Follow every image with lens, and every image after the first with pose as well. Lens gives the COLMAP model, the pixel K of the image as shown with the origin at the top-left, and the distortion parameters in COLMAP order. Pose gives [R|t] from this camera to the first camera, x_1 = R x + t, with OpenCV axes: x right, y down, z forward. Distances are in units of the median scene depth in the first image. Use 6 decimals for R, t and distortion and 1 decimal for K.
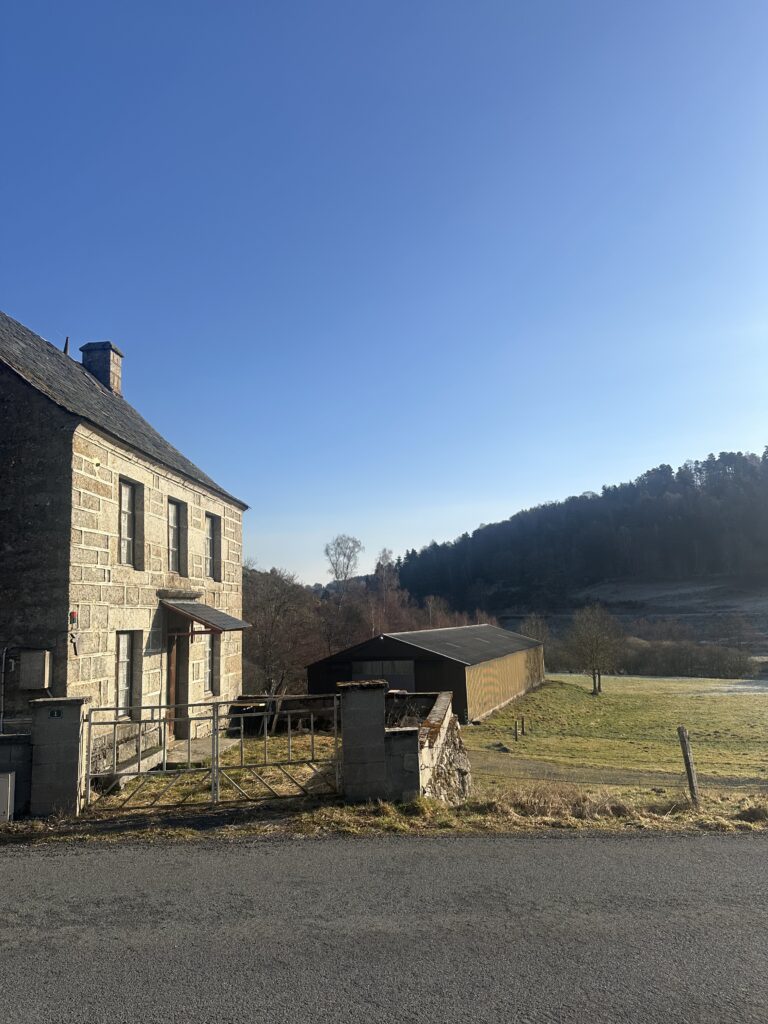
lens RADIAL K [[707.2, 0, 386.2], [0, 707.2, 512.2], [0, 0, 1]] dist [0.142662, -0.267411]
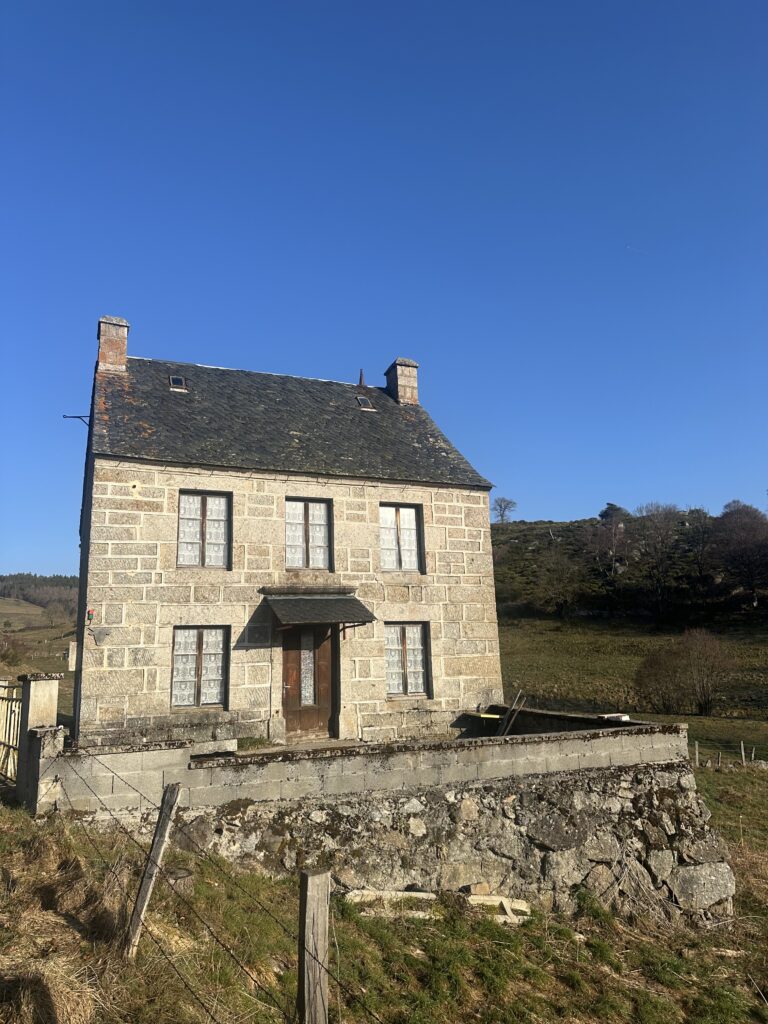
lens RADIAL K [[707.2, 0, 386.2], [0, 707.2, 512.2], [0, 0, 1]] dist [0.142662, -0.267411]
pose [[0.480586, -0.162252, -0.861807, 0.096728], [0.147218, 0.983715, -0.103108, 0.018862], [0.864502, -0.077321, 0.496646, 0.090551]]
